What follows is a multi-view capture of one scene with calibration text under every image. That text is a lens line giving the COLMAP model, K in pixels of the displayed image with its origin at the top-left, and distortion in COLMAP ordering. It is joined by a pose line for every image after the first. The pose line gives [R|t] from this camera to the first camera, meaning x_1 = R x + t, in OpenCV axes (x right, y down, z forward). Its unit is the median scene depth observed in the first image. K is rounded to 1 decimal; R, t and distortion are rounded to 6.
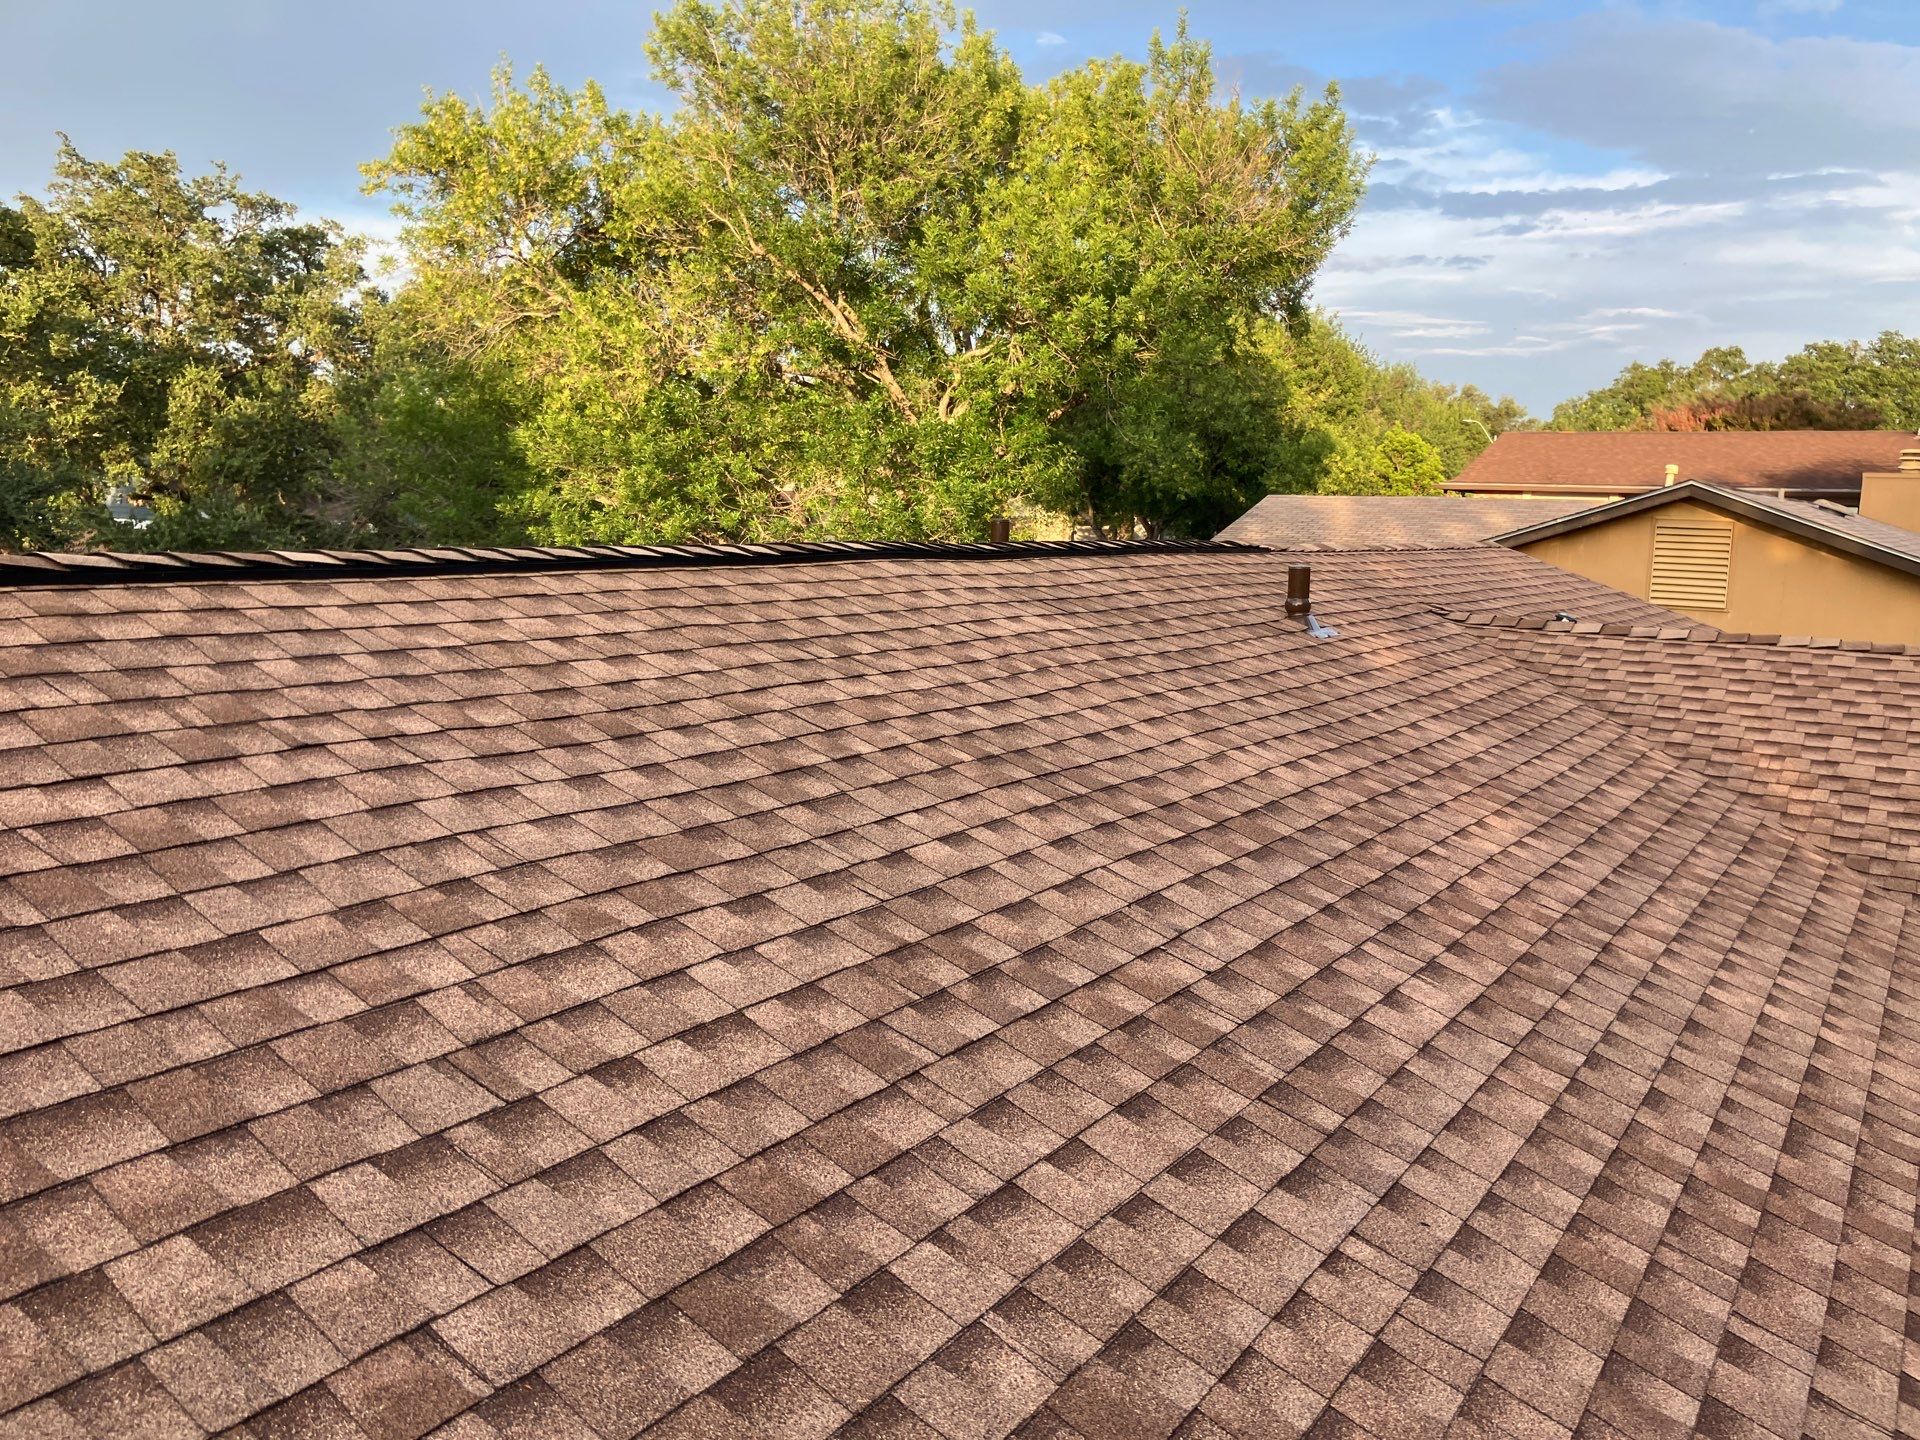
lens RADIAL K [[1596.7, 0, 960.0], [0, 1596.7, 720.0], [0, 0, 1]] dist [-0.013688, 0.049667]
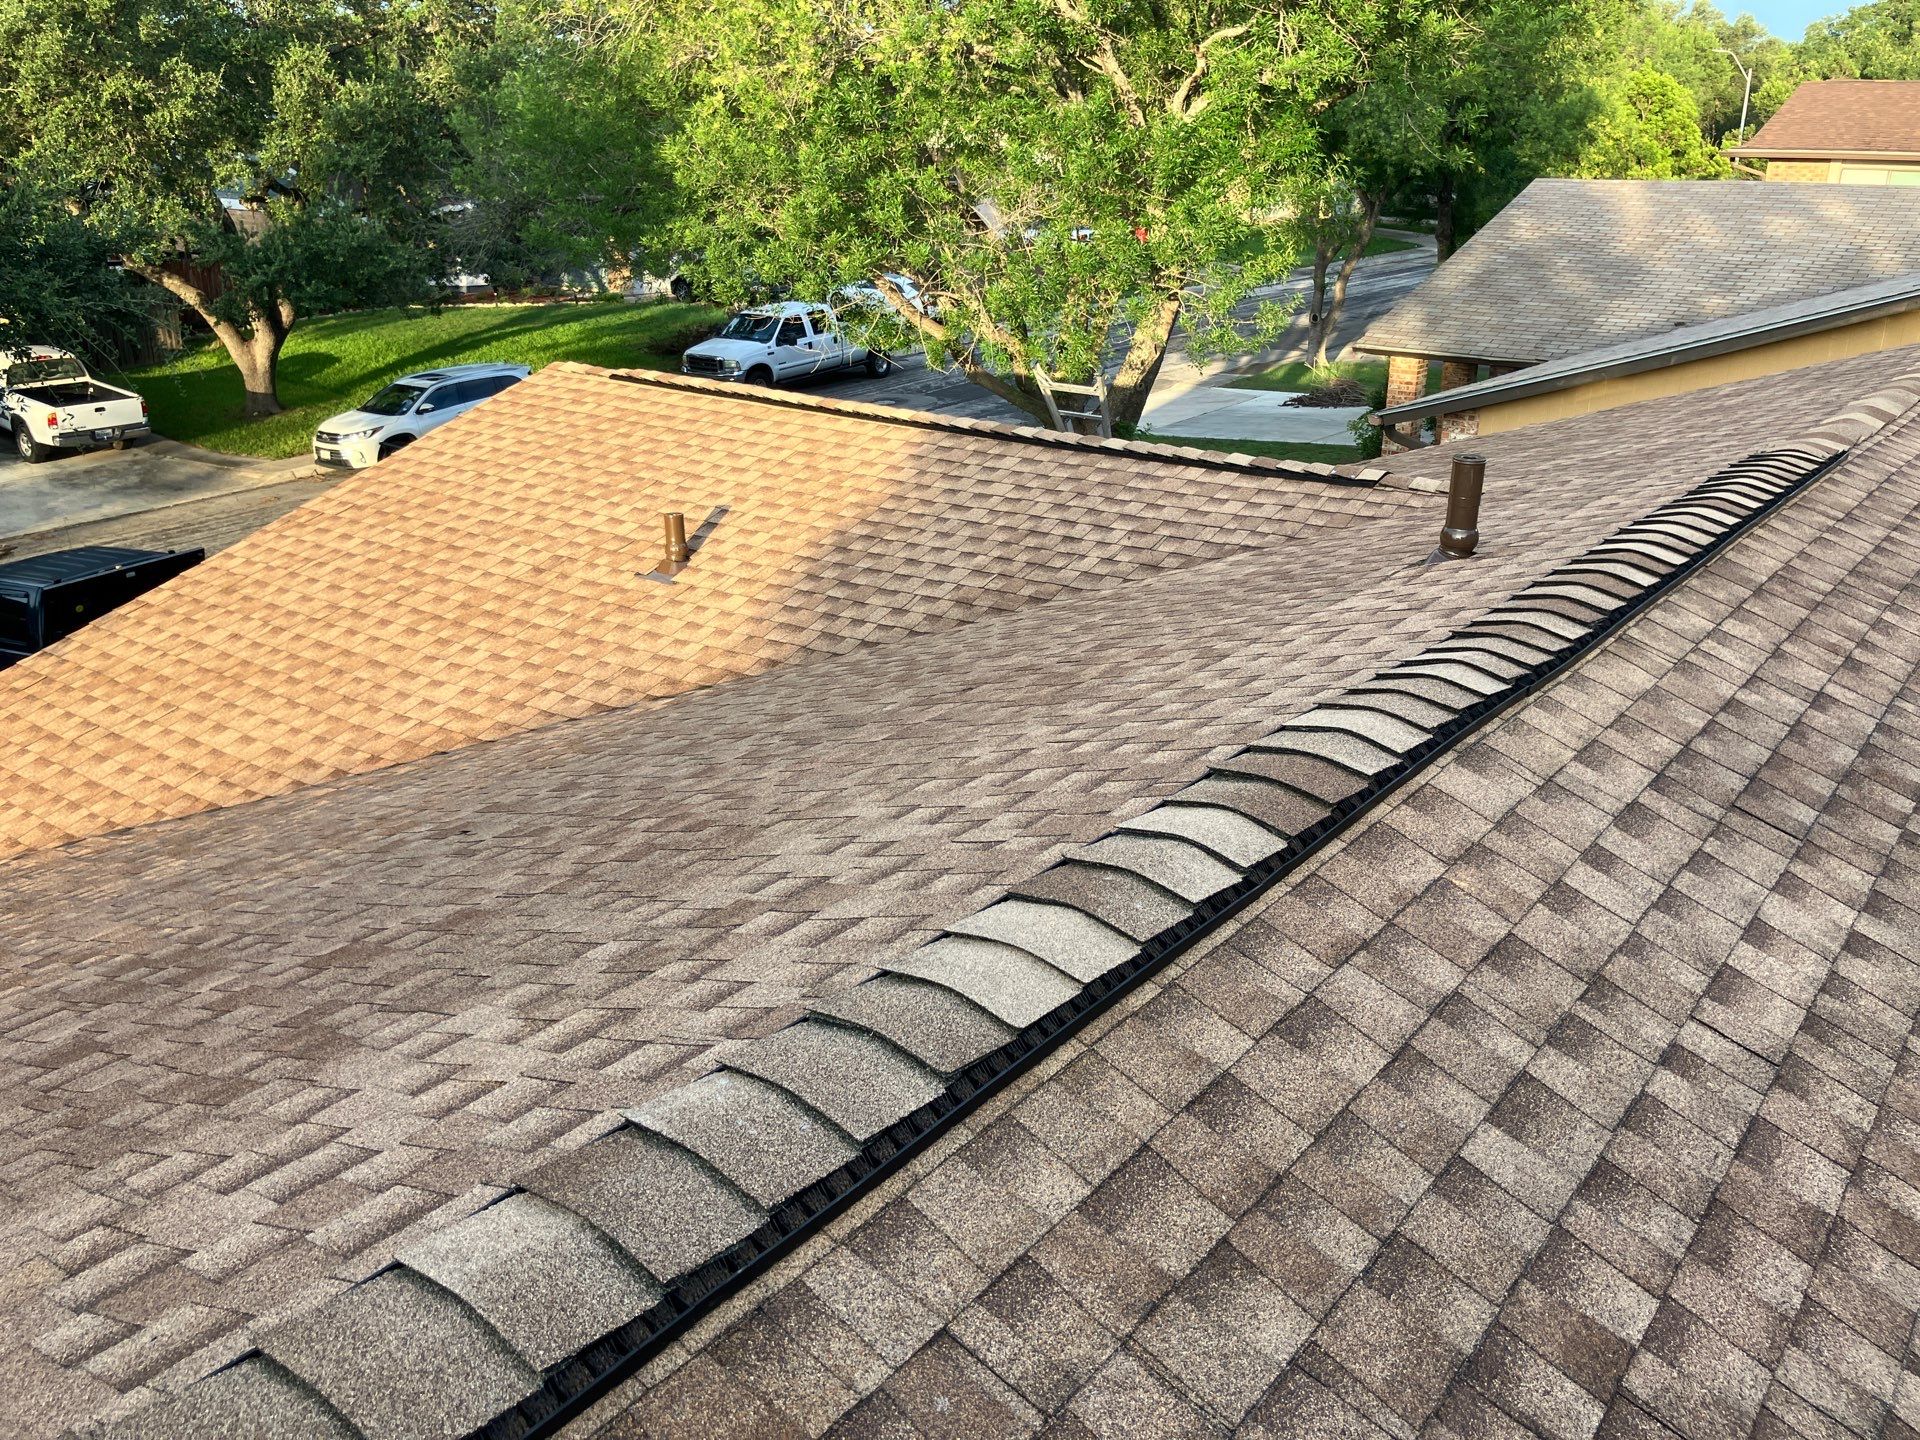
lens RADIAL K [[1622.2, 0, 960.0], [0, 1622.2, 720.0], [0, 0, 1]] dist [0.009399, -0.006597]
pose [[0.995484, 0.017387, -0.093323, -0.065715], [0.001669, 0.979726, 0.200336, -0.093855], [0.094914, -0.199587, 0.975273, 0.219960]]
